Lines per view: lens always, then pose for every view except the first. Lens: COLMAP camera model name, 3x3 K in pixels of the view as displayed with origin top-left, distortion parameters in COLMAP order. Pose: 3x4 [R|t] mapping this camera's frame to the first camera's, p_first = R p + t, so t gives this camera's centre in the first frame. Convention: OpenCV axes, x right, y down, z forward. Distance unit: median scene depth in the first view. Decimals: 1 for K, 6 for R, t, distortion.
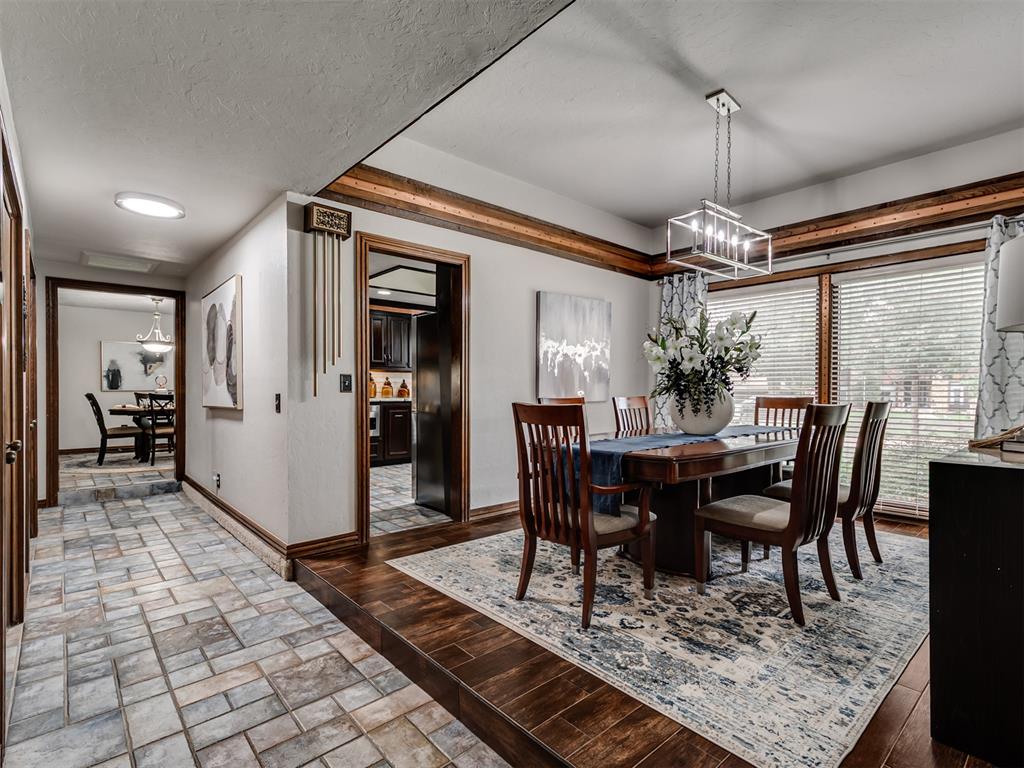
lens RADIAL K [[510.4, 0, 516.3], [0, 510.4, 385.1], [0, 0, 1]] dist [-0.003178, -0.000491]
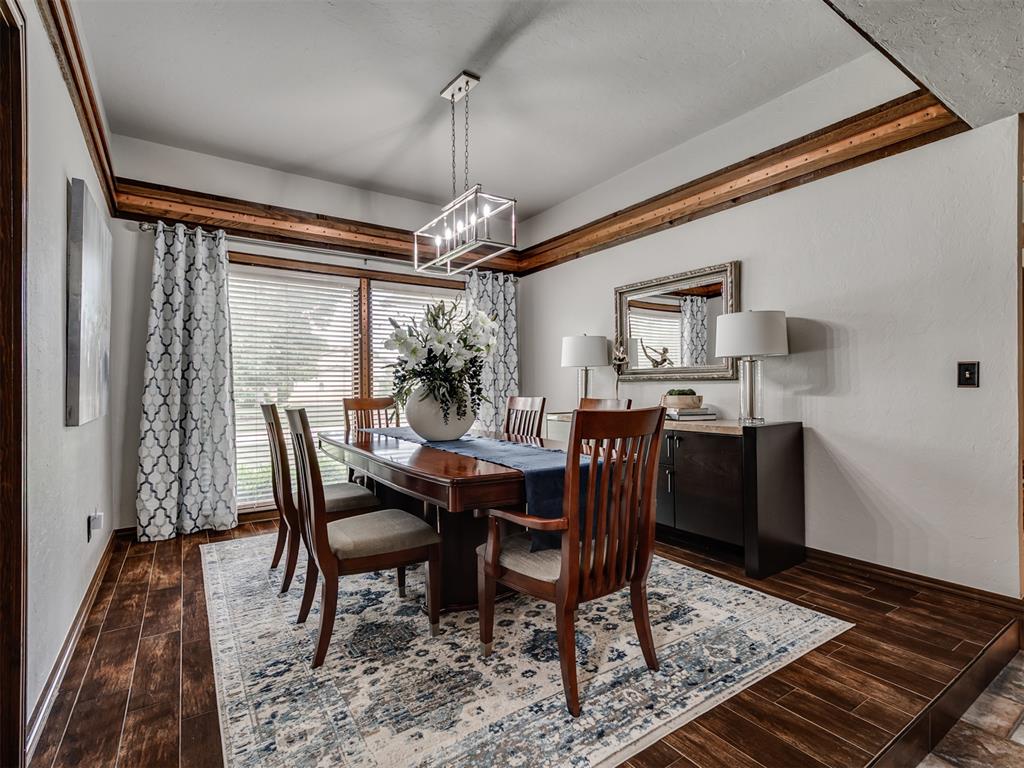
lens RADIAL K [[486.2, 0, 509.5], [0, 486.2, 406.3], [0, 0, 1]] dist [0.004145, 0.000466]
pose [[0.127197, -0.064513, 0.989777, -0.657992], [-0.008716, 0.997771, 0.066154, -0.044500], [-0.991839, -0.017042, 0.126351, 1.045989]]
